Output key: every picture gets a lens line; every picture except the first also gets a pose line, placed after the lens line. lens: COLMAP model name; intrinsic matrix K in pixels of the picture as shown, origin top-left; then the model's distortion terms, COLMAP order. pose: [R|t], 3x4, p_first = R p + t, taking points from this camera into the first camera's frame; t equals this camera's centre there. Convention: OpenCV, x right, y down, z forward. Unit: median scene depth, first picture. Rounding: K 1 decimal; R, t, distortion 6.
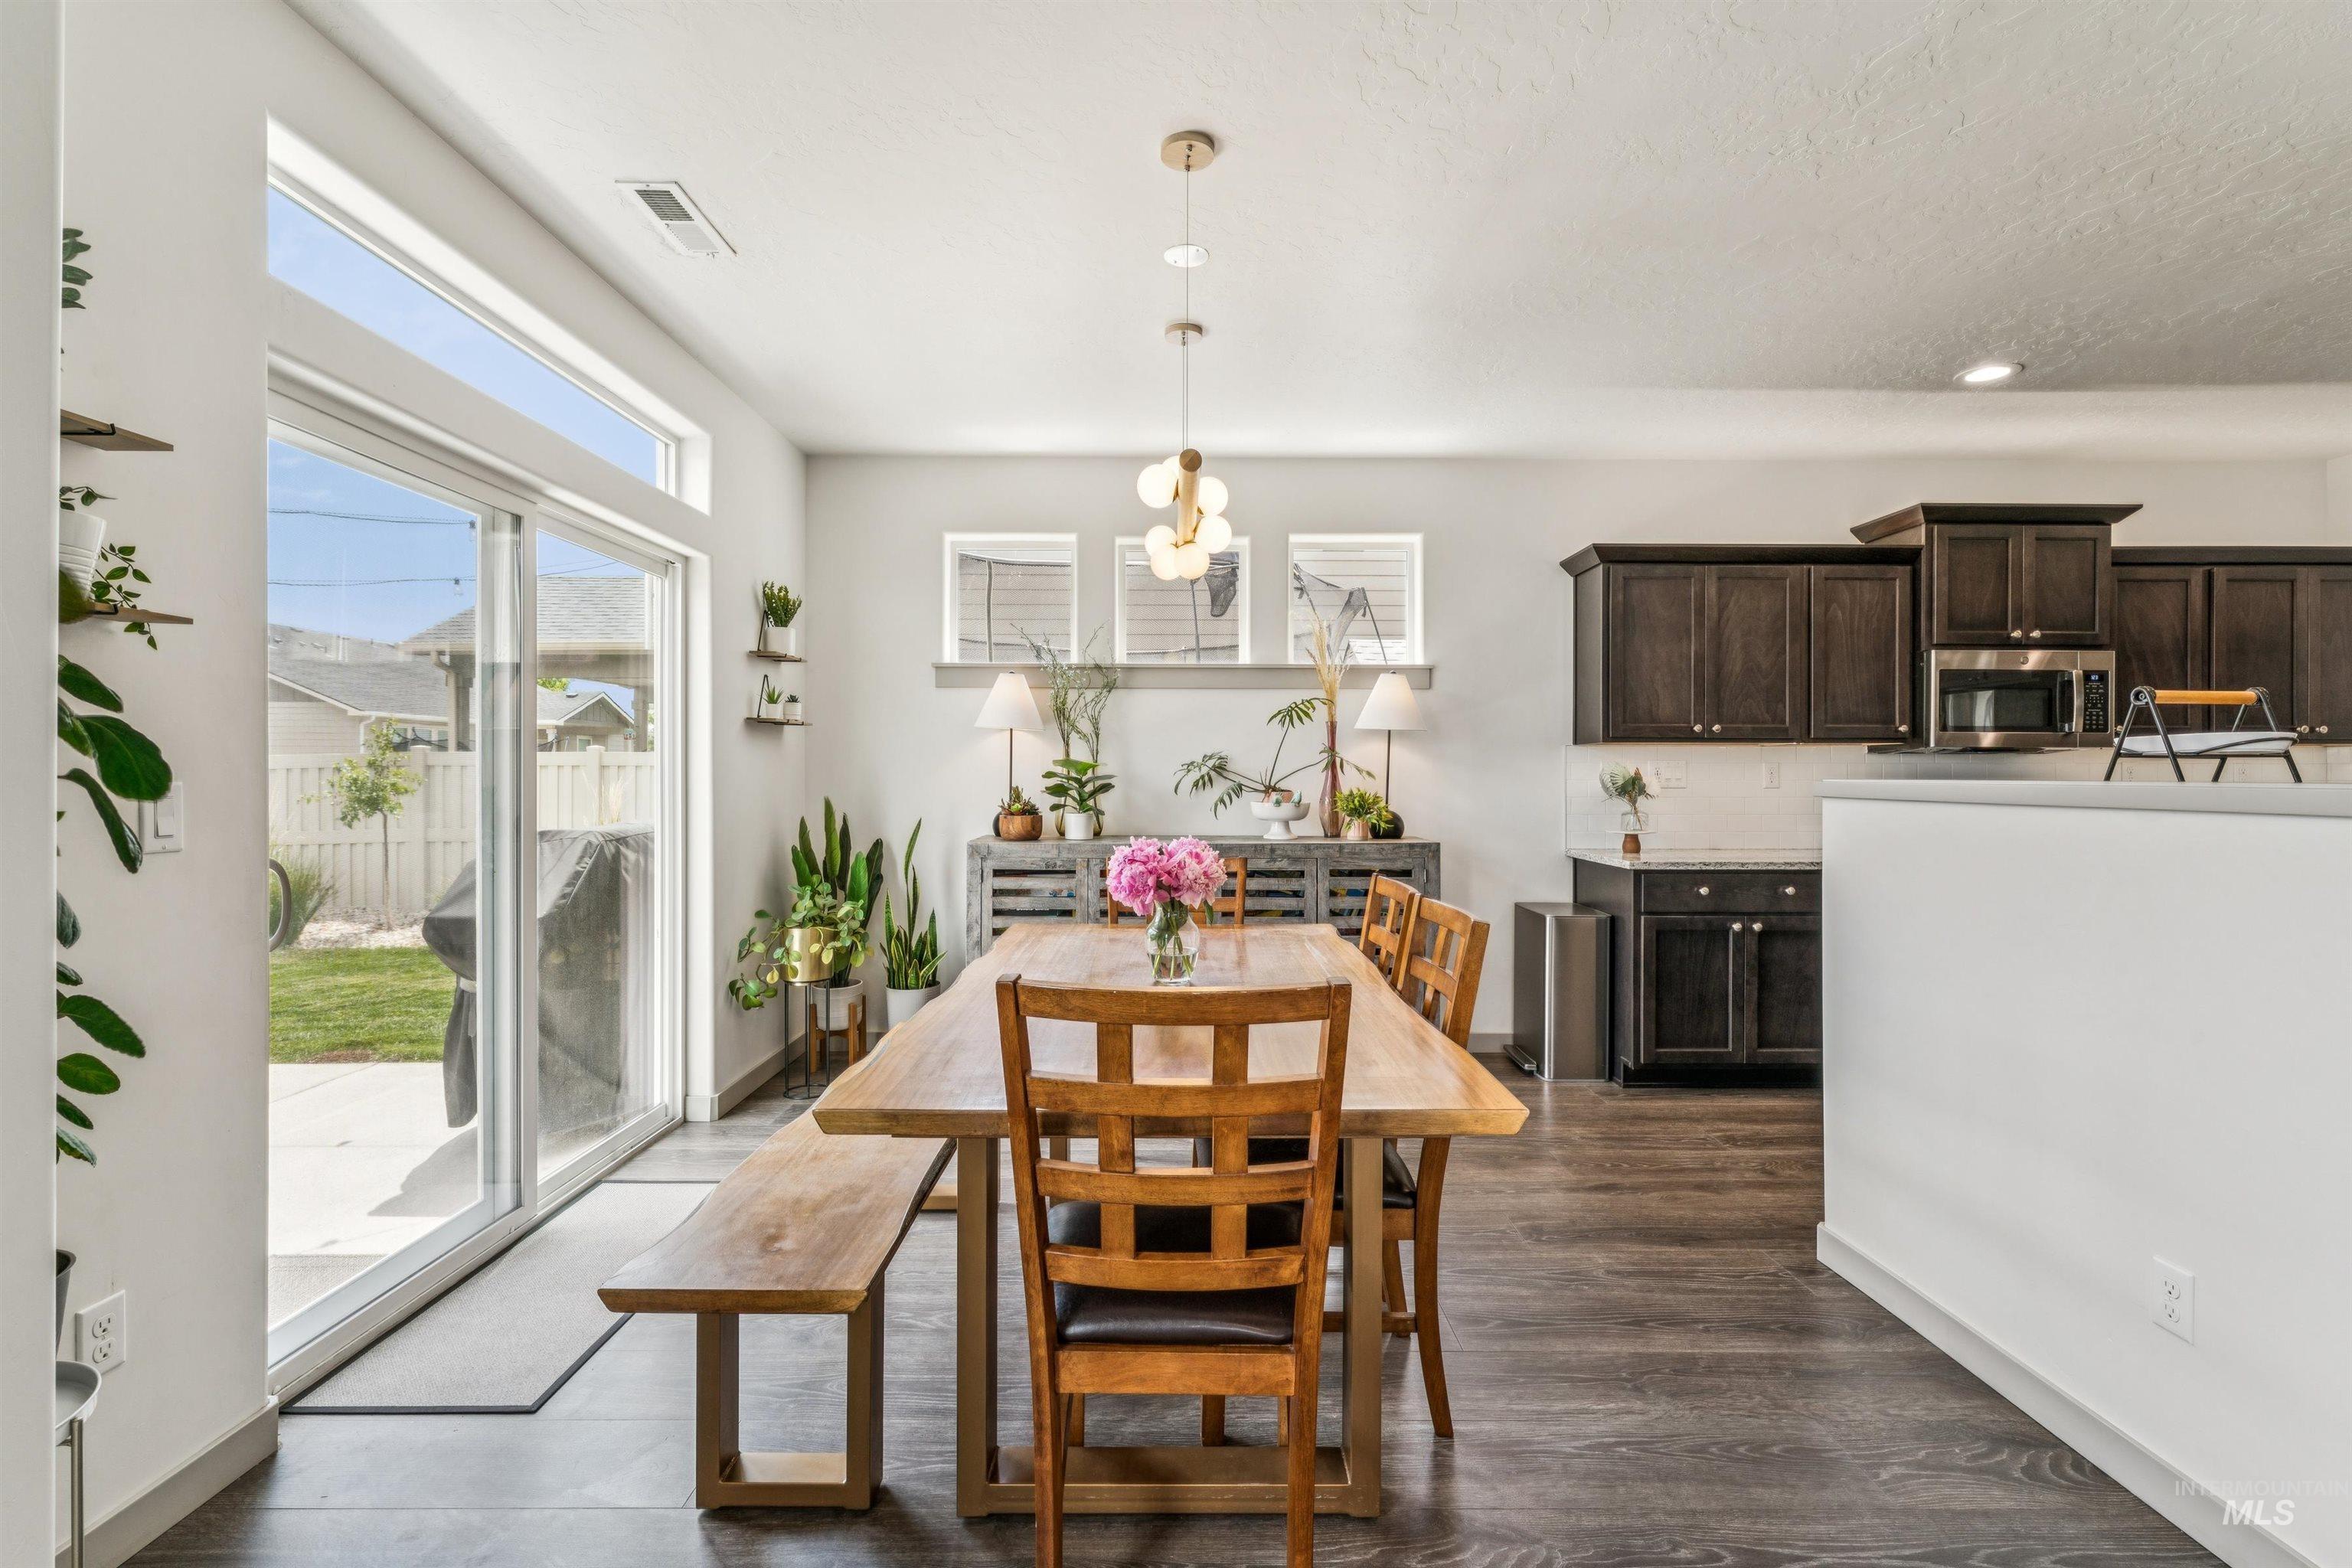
lens RADIAL K [[1039.3, 0, 1180.8], [0, 1039.3, 776.8], [0, 0, 1]] dist [-0.003868, -0.000816]
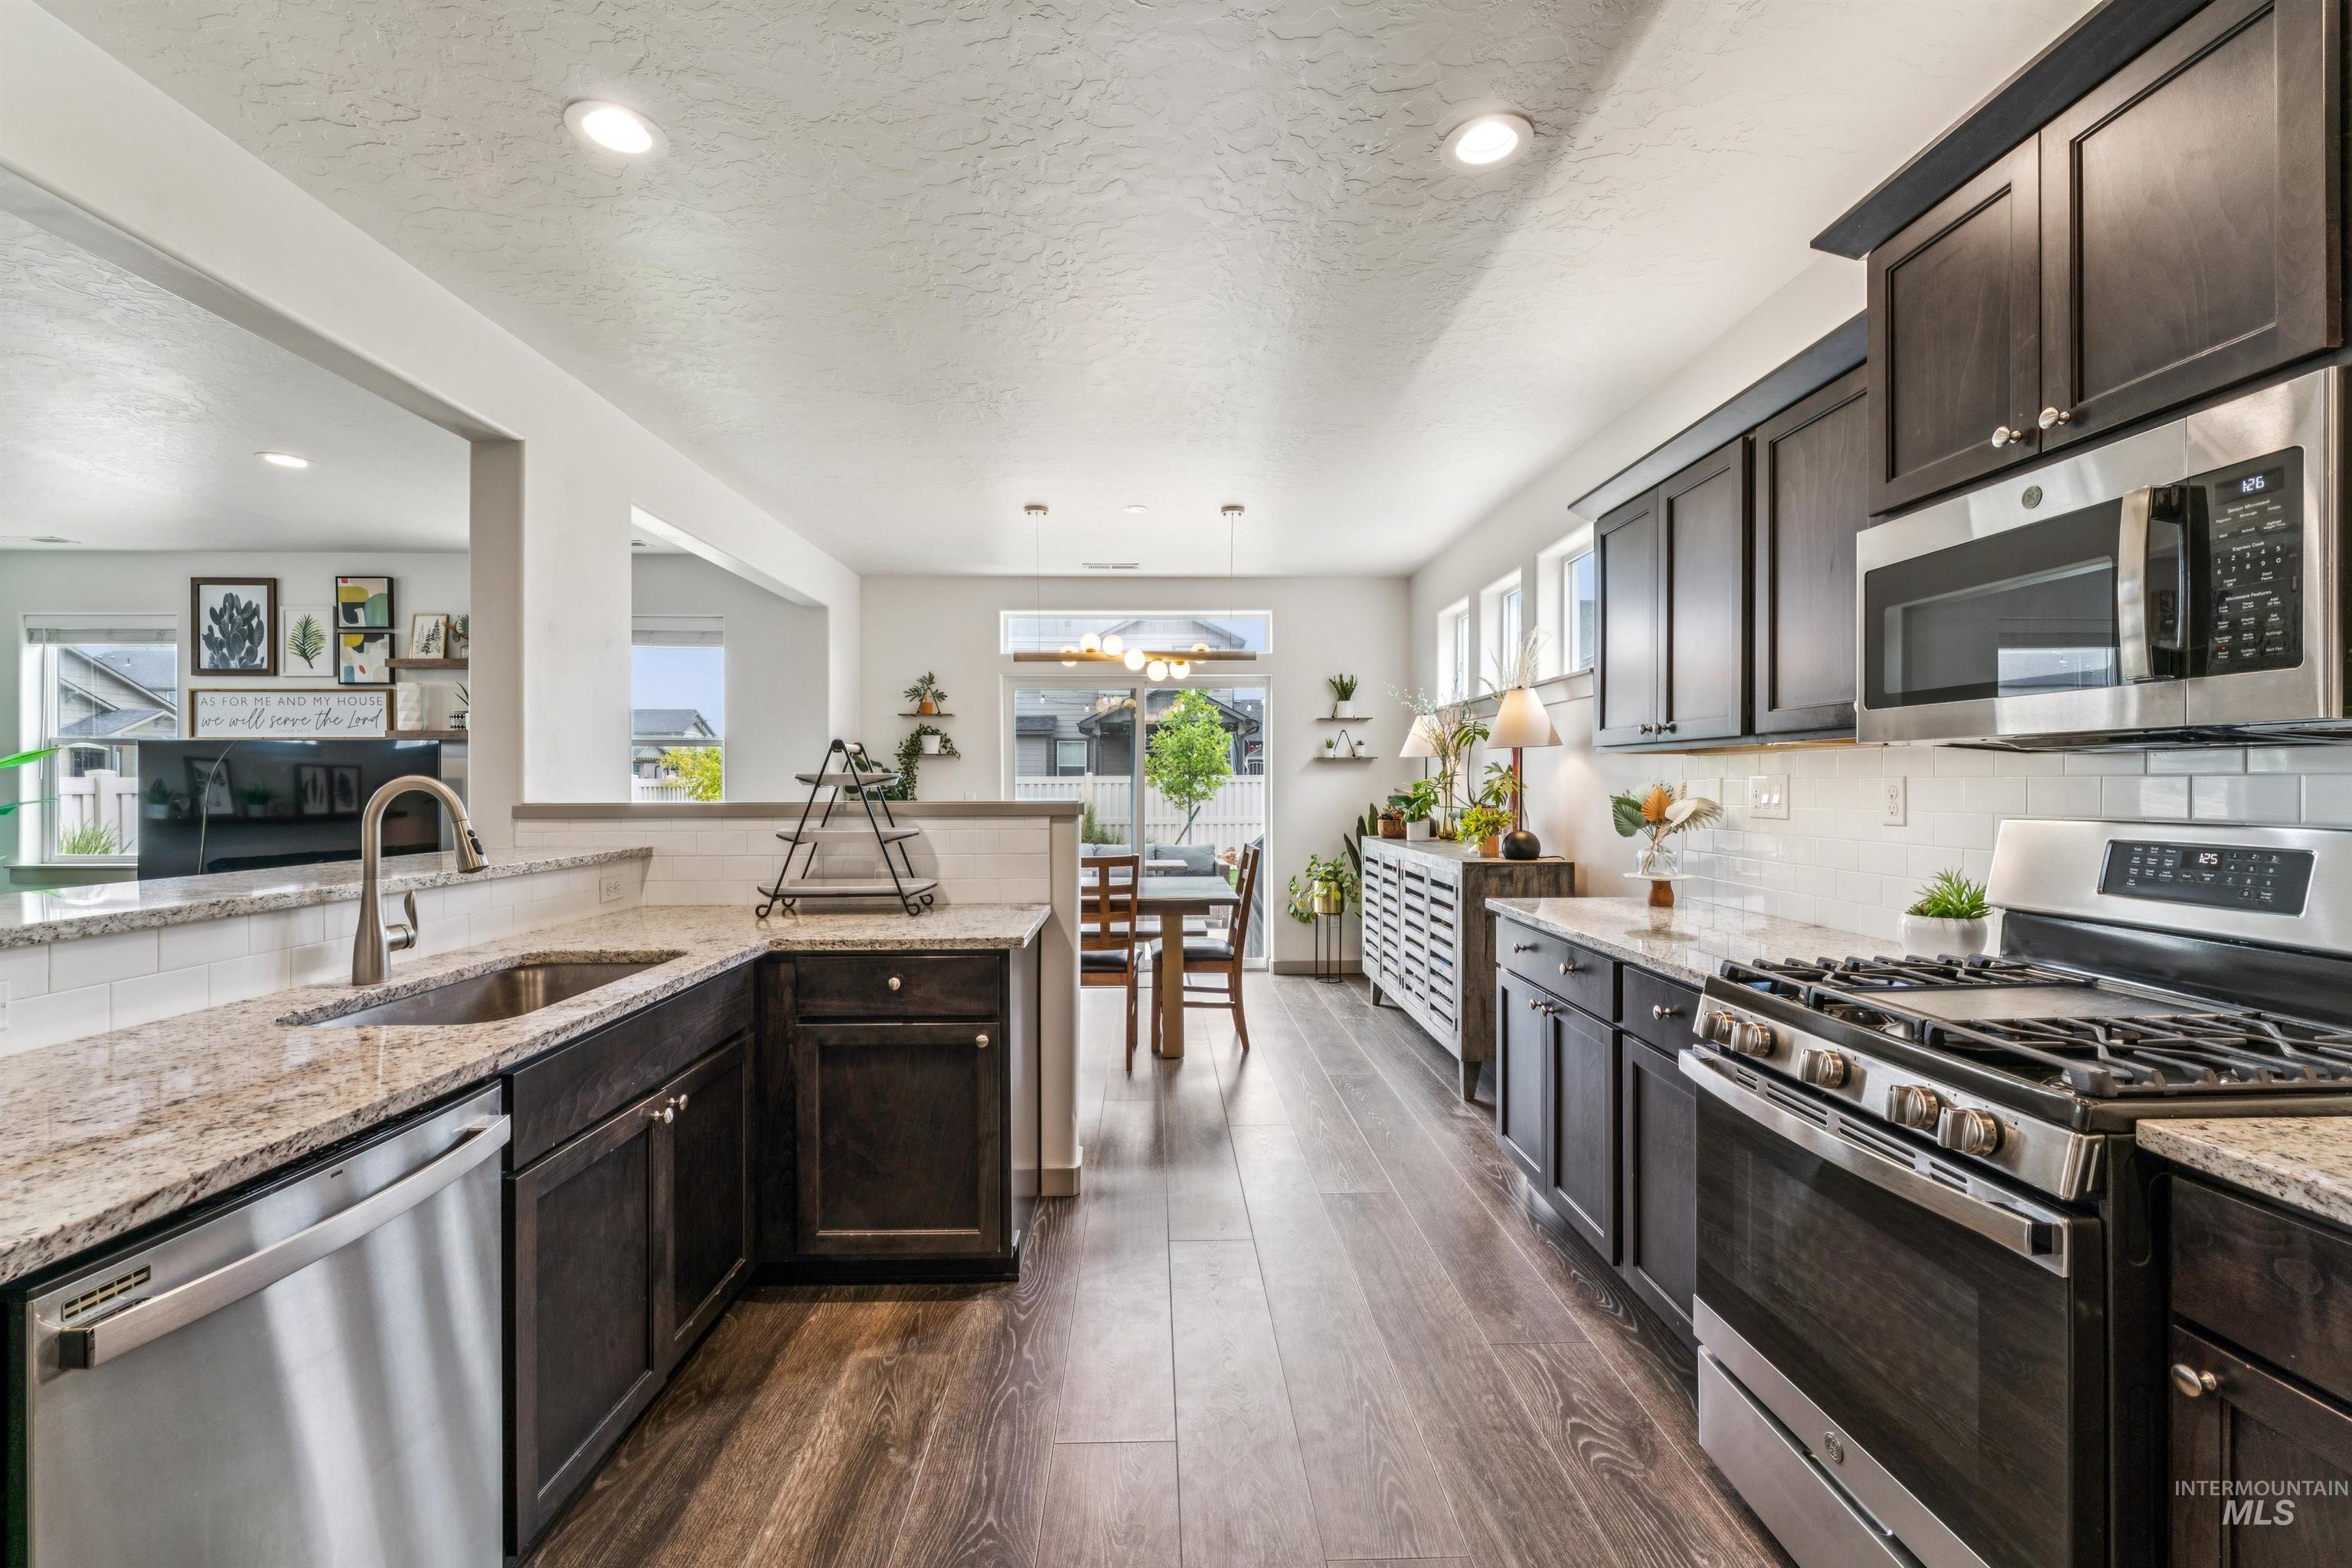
lens RADIAL K [[976.5, 0, 1176.0], [0, 976.5, 784.0], [0, 0, 1]] dist [-0.002674, -0.000303]
pose [[0.021722, -0.000869, -0.999764, 1.130122], [0.000606, 0.999999, -0.000856, -0.010285], [0.999764, -0.000587, 0.021722, 0.673370]]
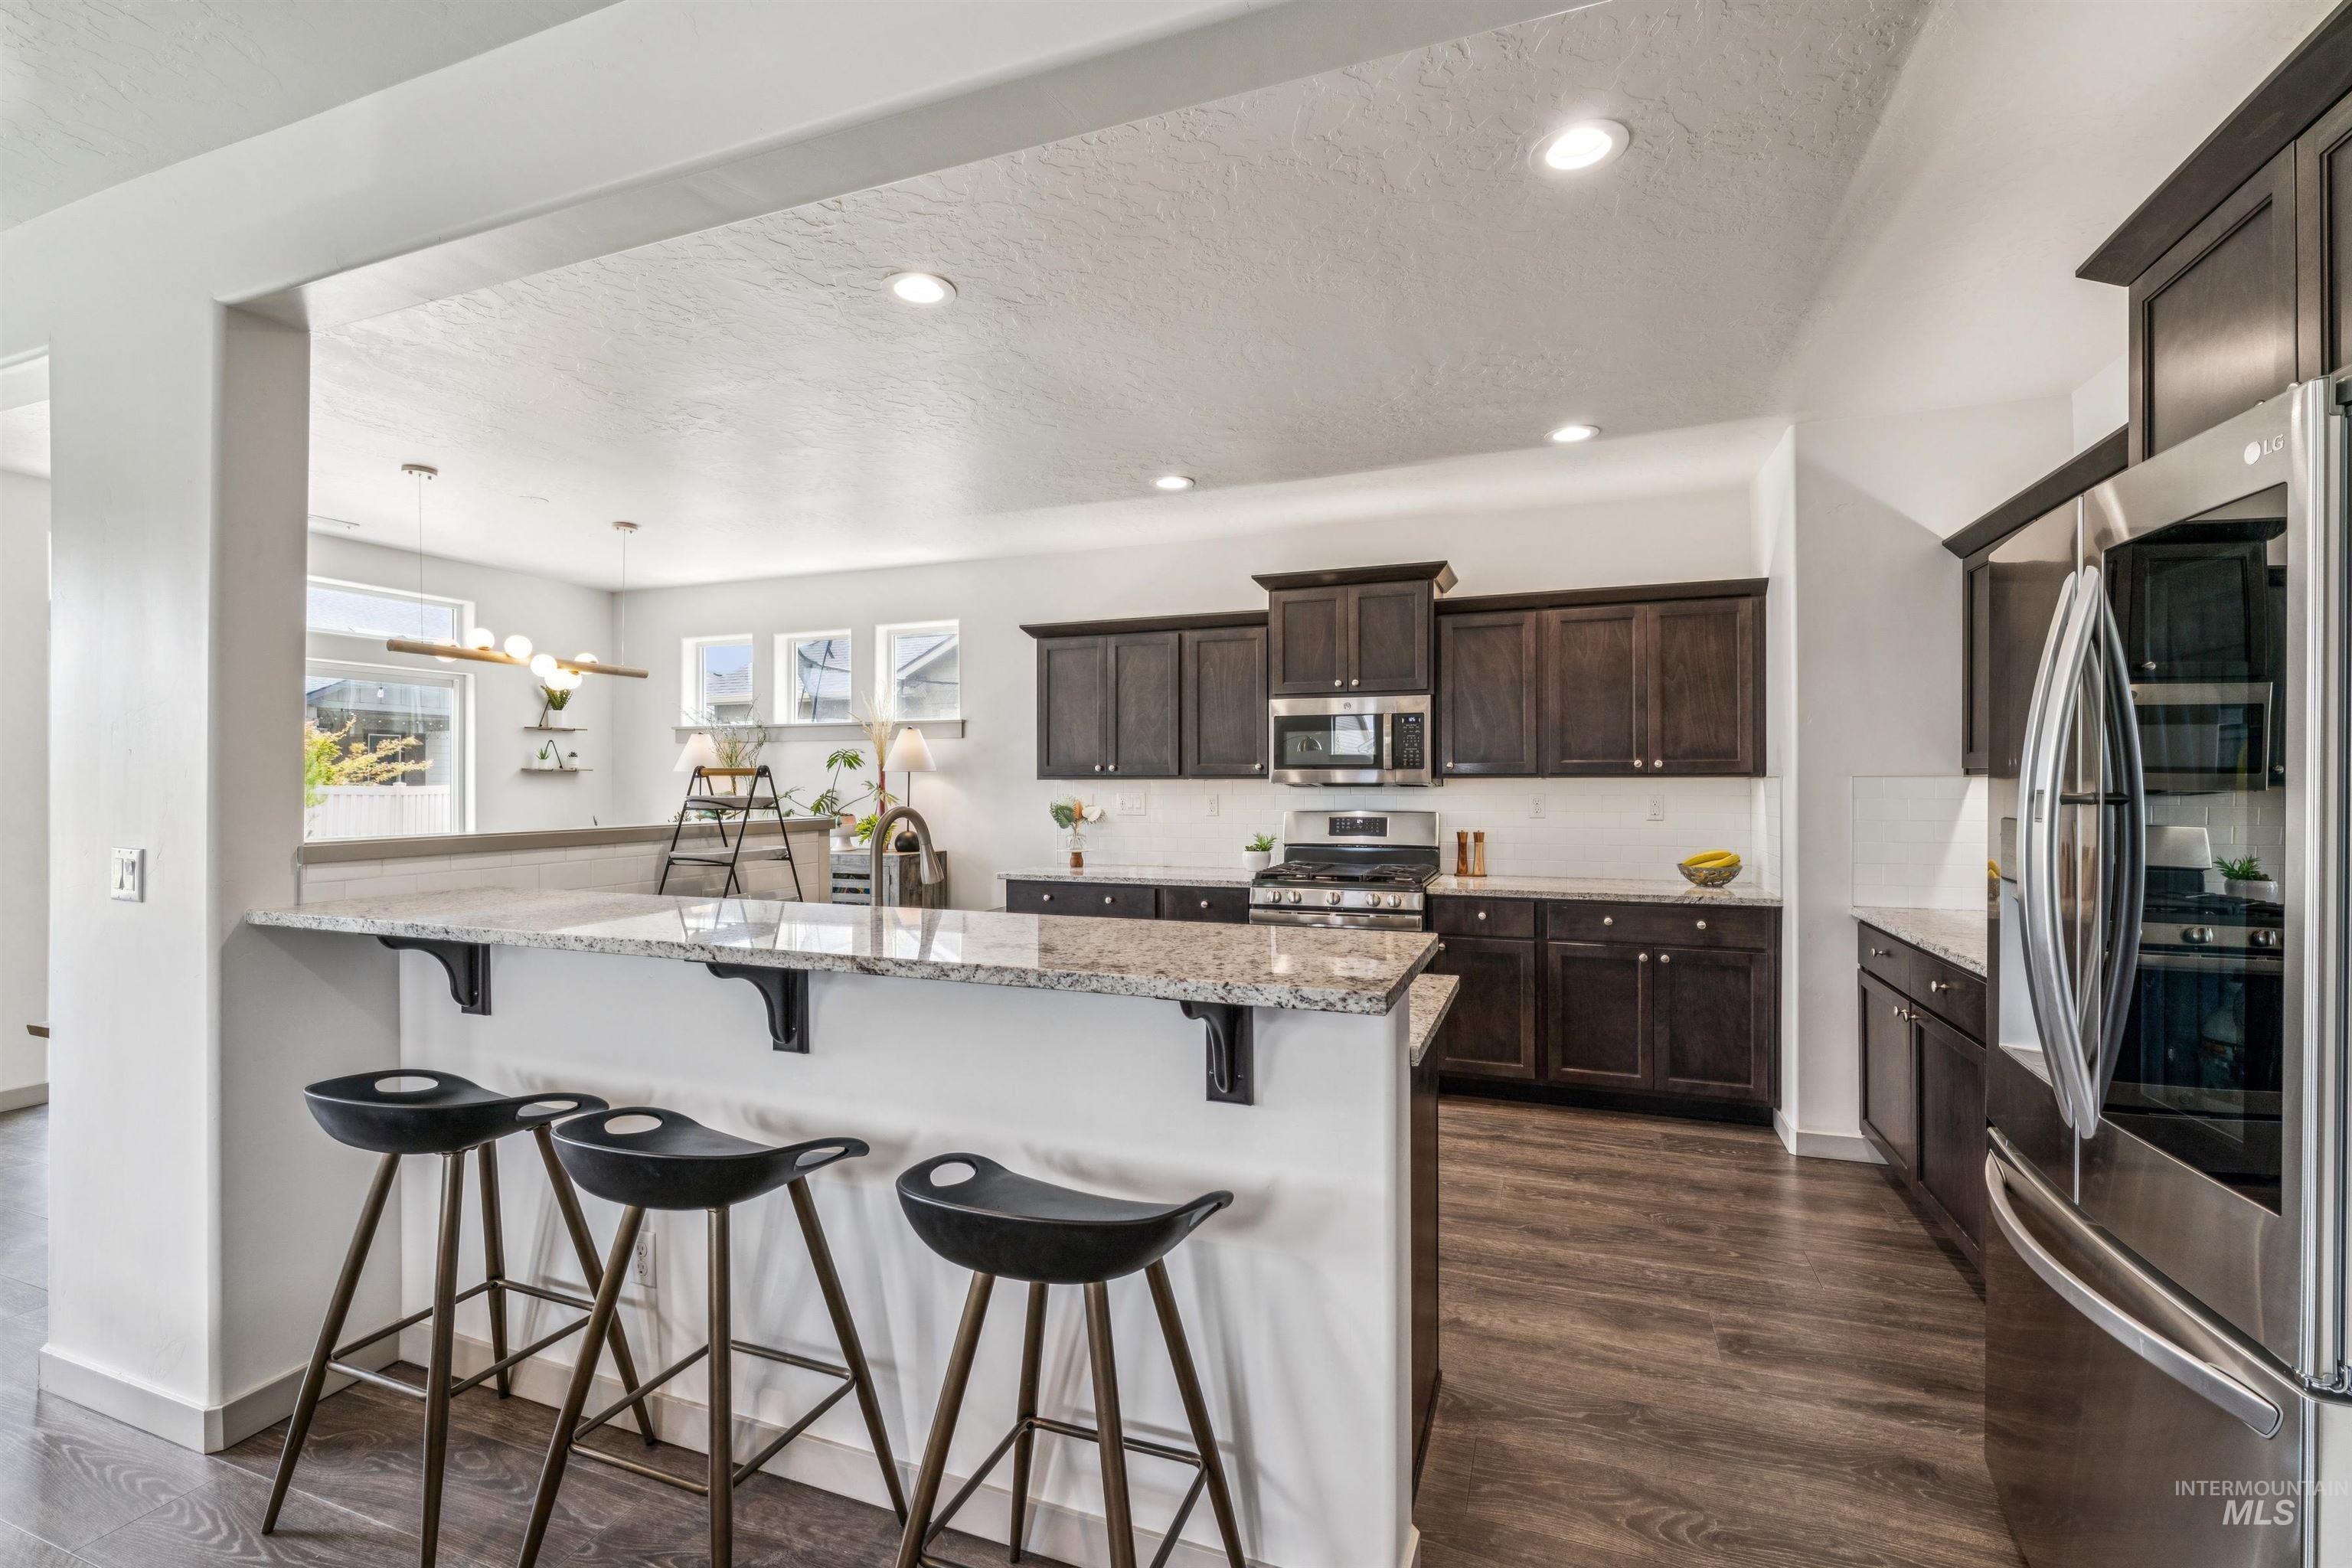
lens RADIAL K [[1019.7, 0, 1176.0], [0, 1019.7, 784.0], [0, 0, 1]] dist [-0.001988, 0.000012]
pose [[0.932674, -0.003640, -0.360701, 1.020744], [0.003018, 0.999993, -0.002288, -0.024411], [0.360707, 0.001045, 0.932679, -0.106967]]
